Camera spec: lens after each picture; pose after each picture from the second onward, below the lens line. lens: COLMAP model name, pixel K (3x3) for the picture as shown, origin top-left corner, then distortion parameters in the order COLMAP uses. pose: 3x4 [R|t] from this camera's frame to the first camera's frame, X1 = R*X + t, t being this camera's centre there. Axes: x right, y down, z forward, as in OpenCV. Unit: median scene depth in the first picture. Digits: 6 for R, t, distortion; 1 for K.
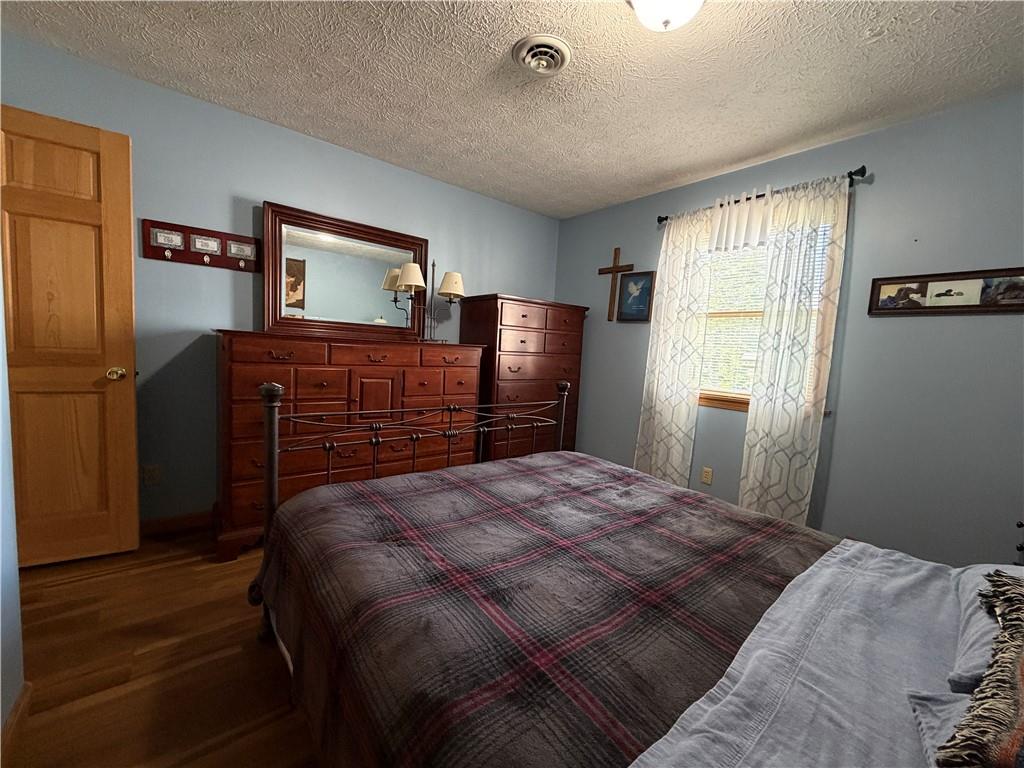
lens RADIAL K [[407.5, 0, 511.5], [0, 407.5, 384.3], [0, 0, 1]] dist [0.001998, -0.000004]
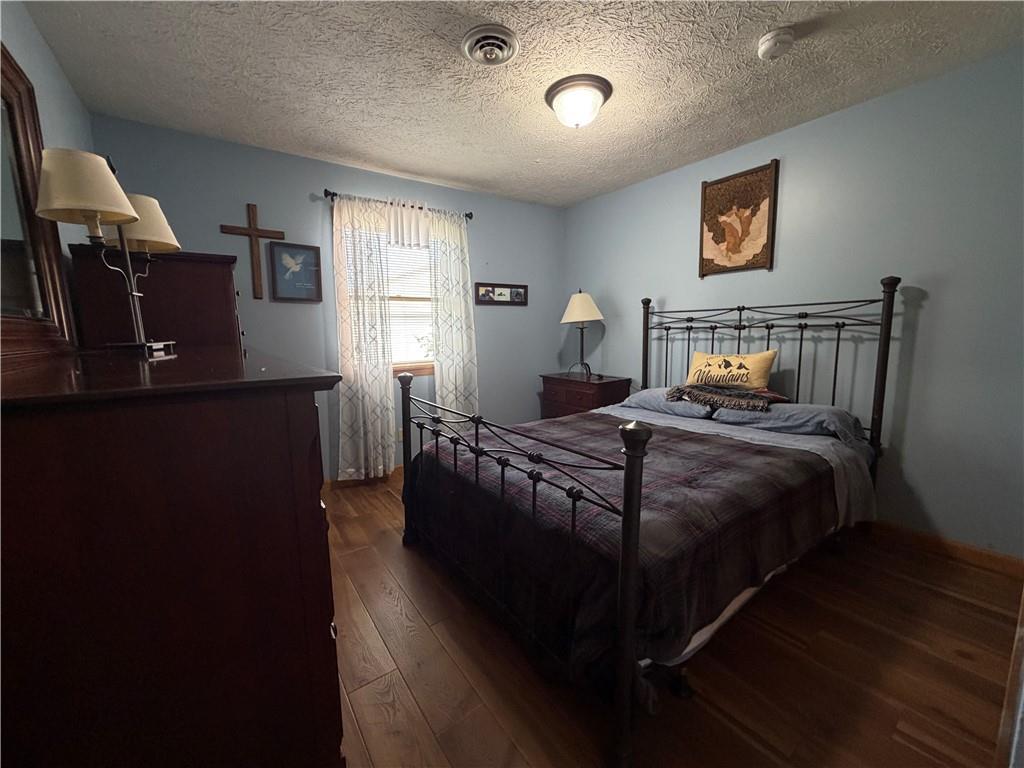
lens RADIAL K [[407.5, 0, 511.6], [0, 407.5, 390.2], [0, 0, 1]] dist [0.001998, -0.000004]
pose [[0.060078, -0.197345, 0.978491, -0.753288], [0.111958, 0.975409, 0.189850, -0.109405], [-0.991895, 0.098144, 0.080695, 0.659836]]
